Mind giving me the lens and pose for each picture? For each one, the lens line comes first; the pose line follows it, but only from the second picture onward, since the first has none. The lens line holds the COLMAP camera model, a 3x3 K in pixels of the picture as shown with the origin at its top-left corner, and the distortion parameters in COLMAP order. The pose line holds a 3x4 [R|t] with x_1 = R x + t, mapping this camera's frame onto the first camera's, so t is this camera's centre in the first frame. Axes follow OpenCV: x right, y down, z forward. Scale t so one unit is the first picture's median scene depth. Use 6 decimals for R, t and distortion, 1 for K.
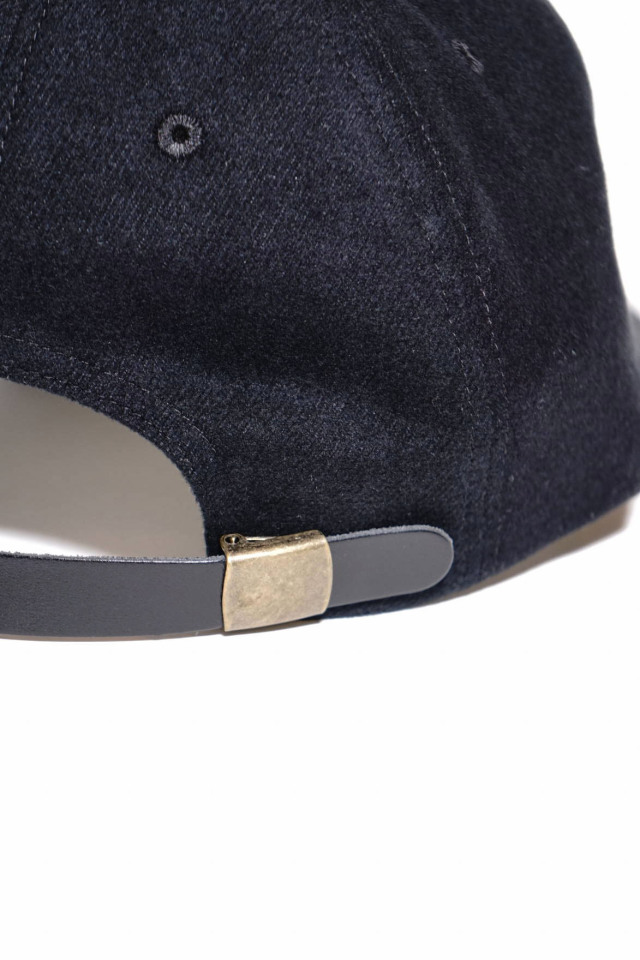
lens RADIAL K [[2302.9, 0, 321.6], [0, 2302.9, 480.6], [0, 0, 1]] dist [0.306809, 0.000000]
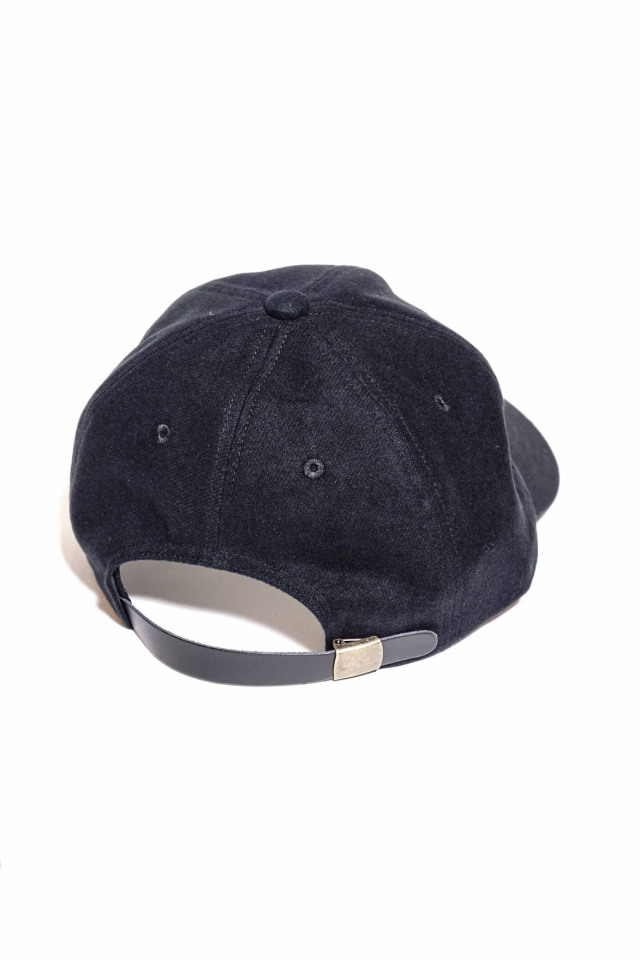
lens RADIAL K [[2302.9, 0, 319.3], [0, 2302.9, 479.3], [0, 0, 1]] dist [0.306809, 0.000000]
pose [[0.999775, -0.015018, 0.014988, -0.087780], [0.012676, 0.989248, 0.145697, -0.453110], [-0.017015, -0.145474, 0.989216, -1.170286]]
